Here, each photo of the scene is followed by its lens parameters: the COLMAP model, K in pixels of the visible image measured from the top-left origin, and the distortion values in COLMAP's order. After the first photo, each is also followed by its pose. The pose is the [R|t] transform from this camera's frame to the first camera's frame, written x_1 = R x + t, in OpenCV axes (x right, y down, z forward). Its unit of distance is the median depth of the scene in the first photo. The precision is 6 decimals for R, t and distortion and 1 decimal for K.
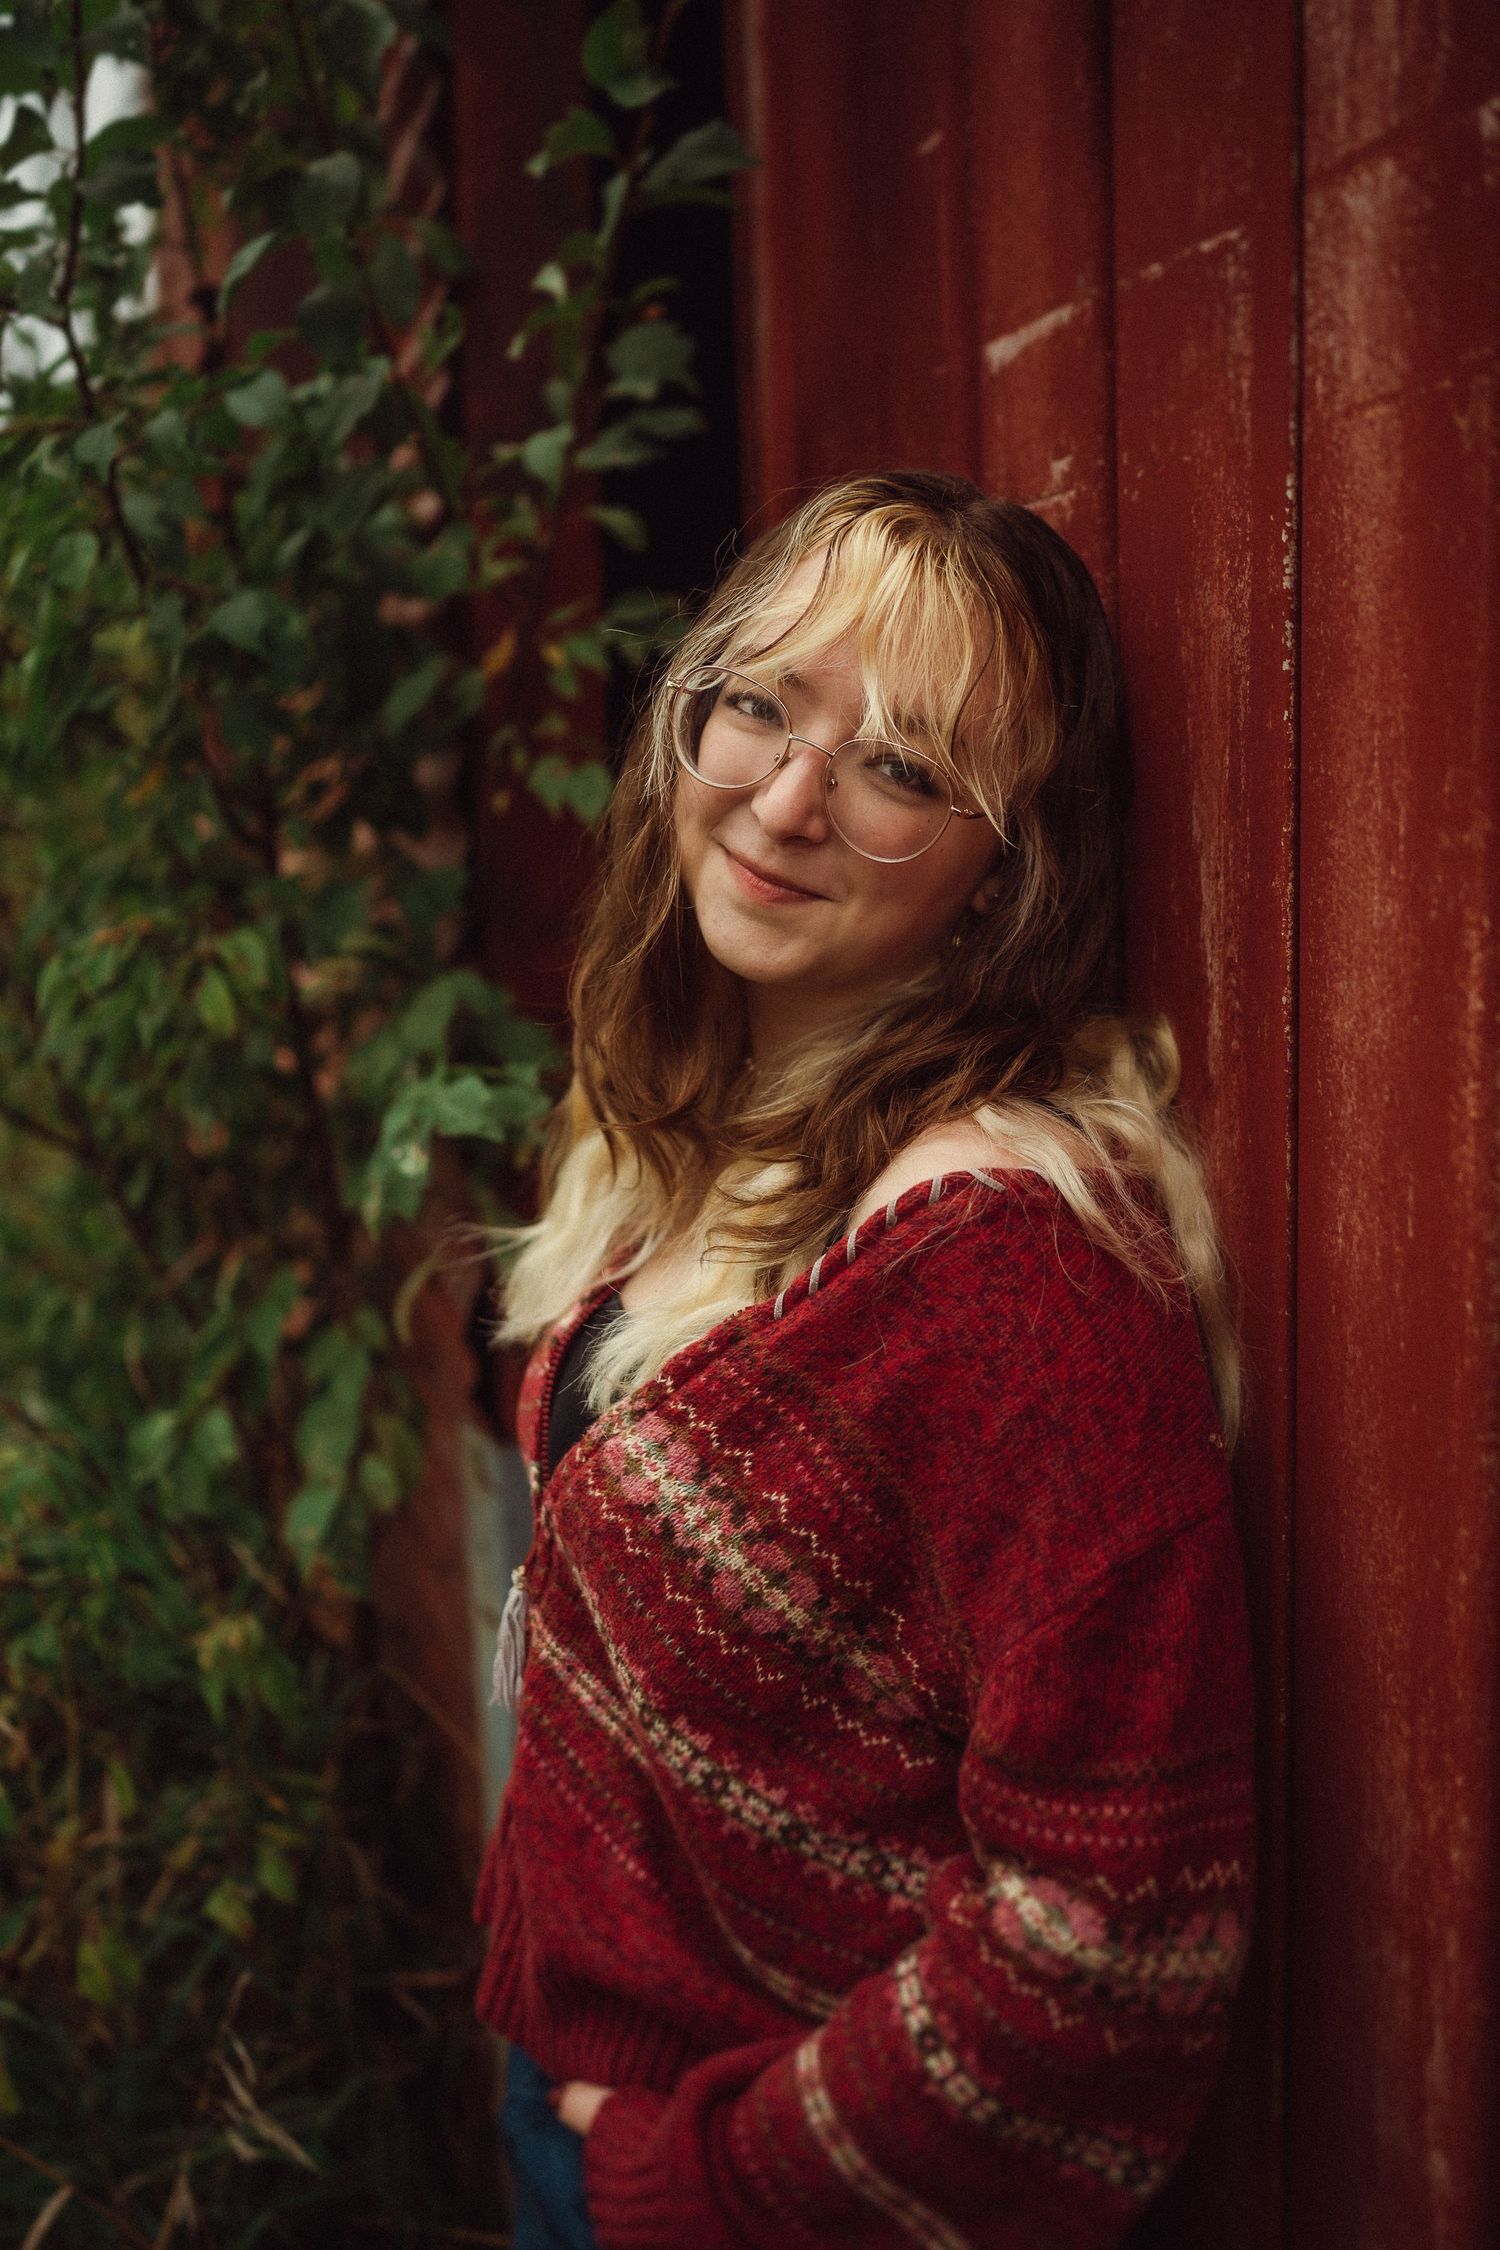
lens RADIAL K [[2180.7, 0, 750.3], [0, 2180.7, 1160.7], [0, 0, 1]] dist [-0.007442, 0.004727]
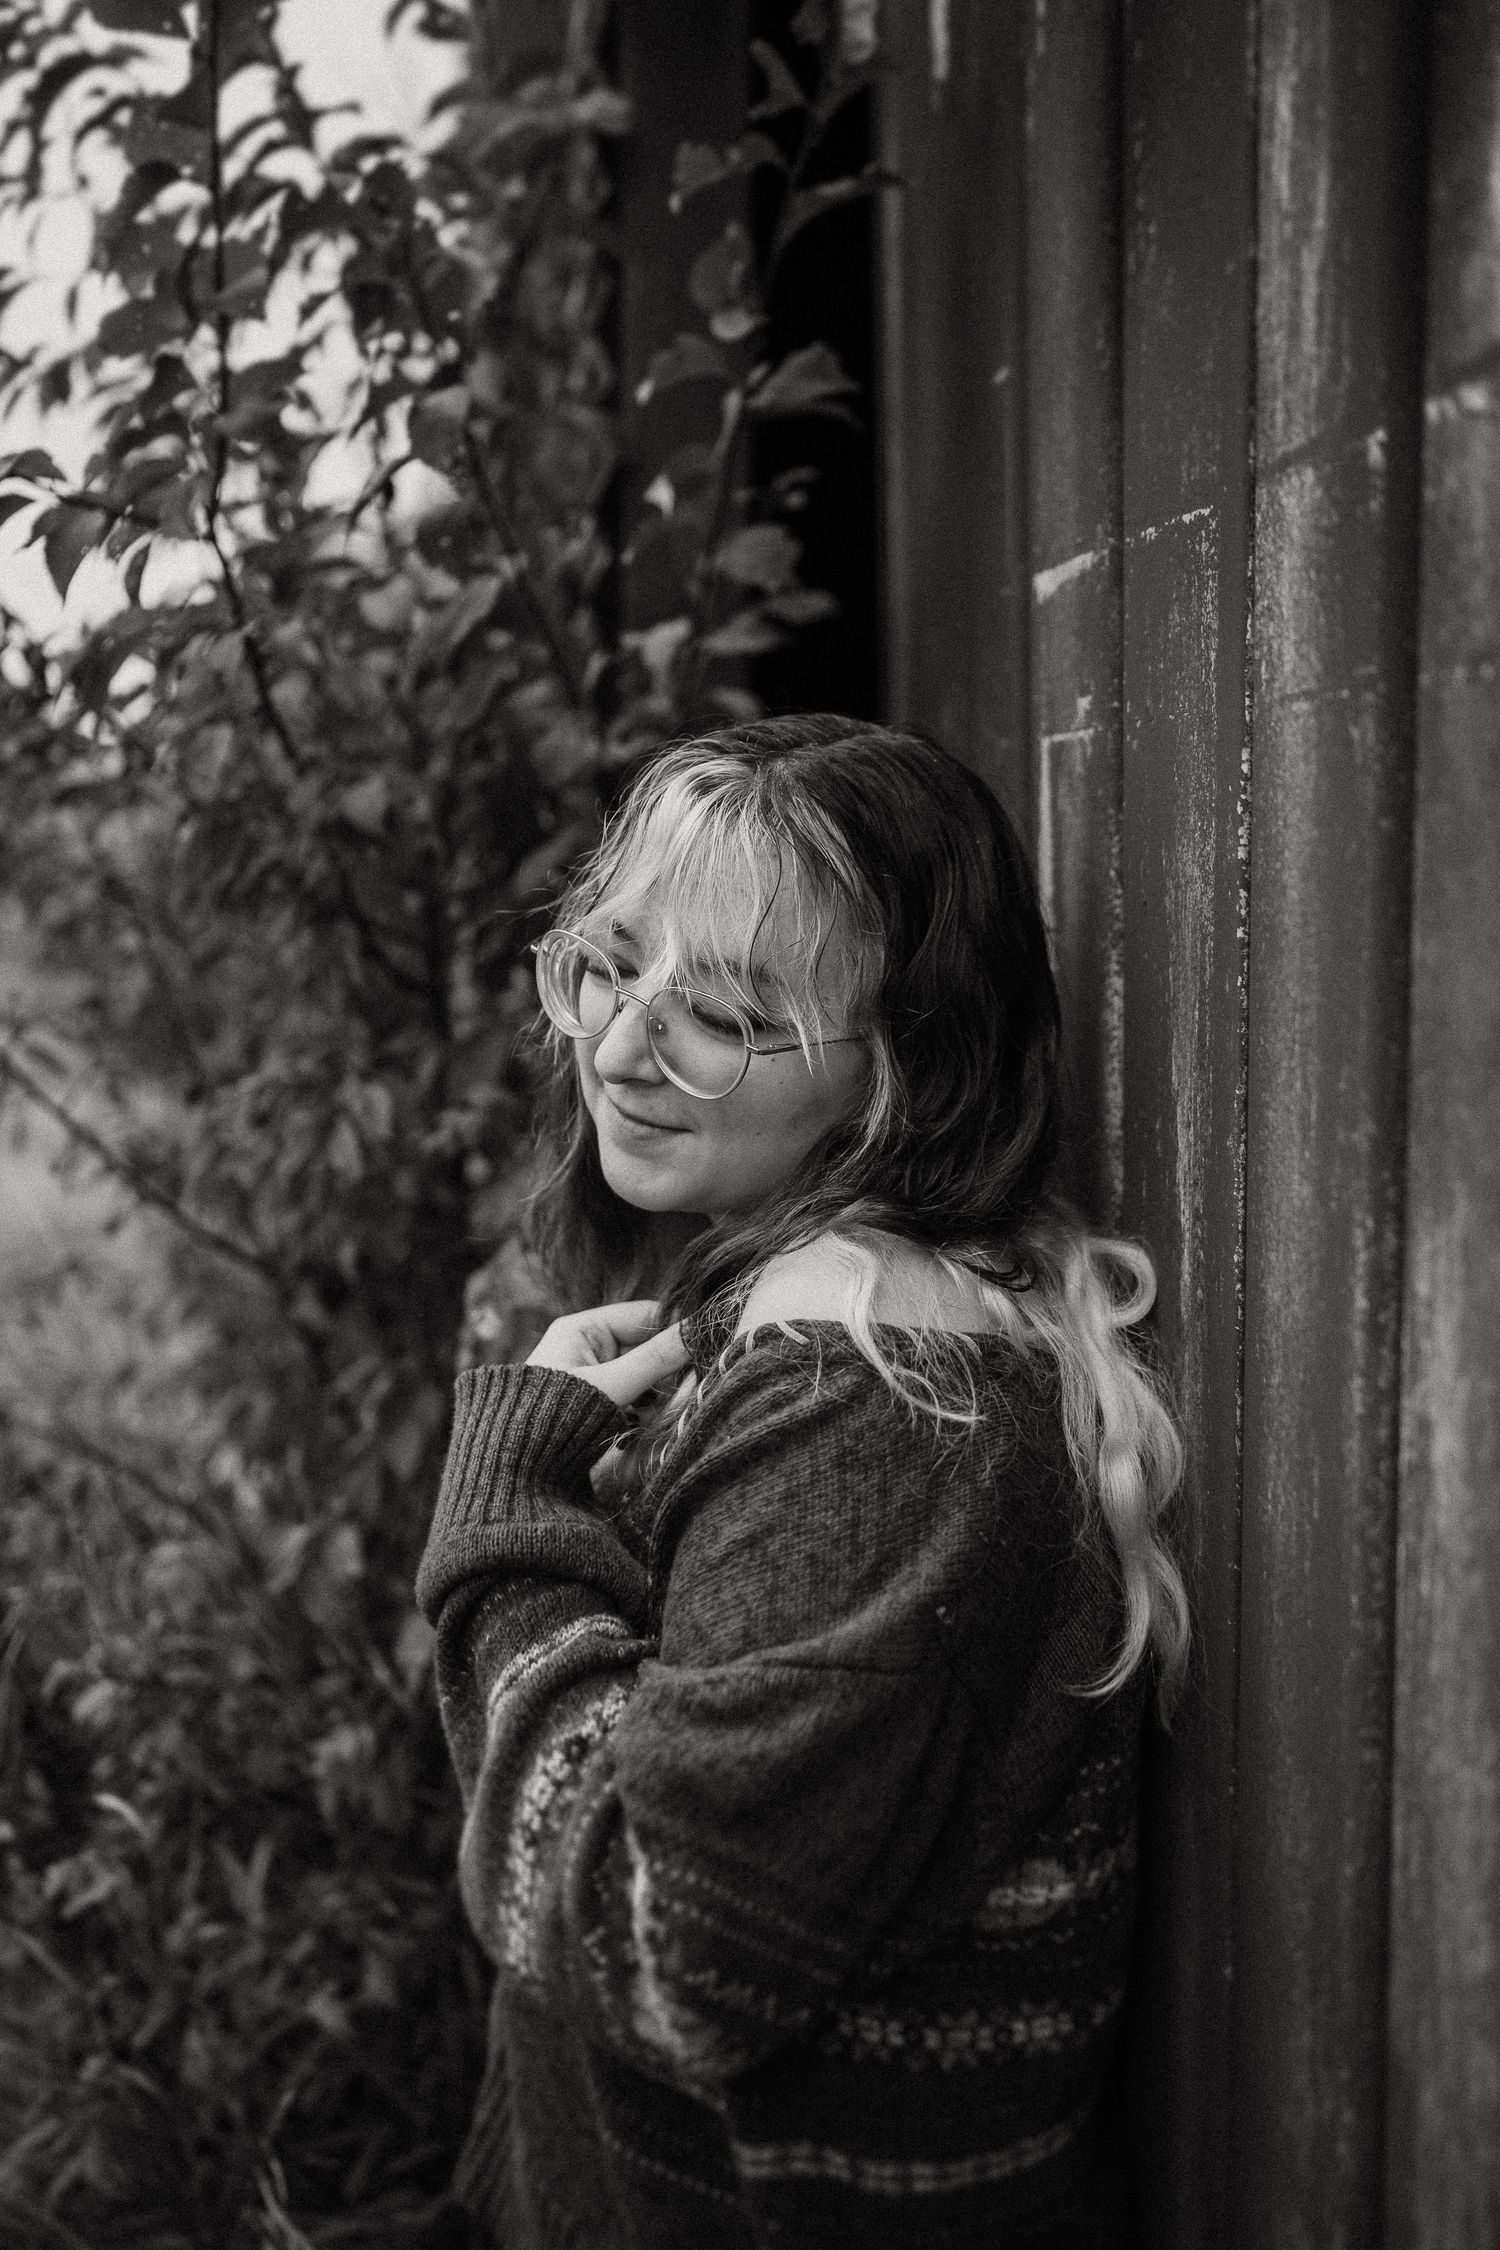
lens RADIAL K [[2188.7, 0, 750.0], [0, 2188.7, 1125.0], [0, 0, 1]] dist [-0.013104, 0.012411]
pose [[0.987720, 0.040401, -0.150917, 0.176946], [-0.046260, 0.998298, -0.035510, -0.090772], [0.149226, 0.042056, 0.987908, -0.035691]]
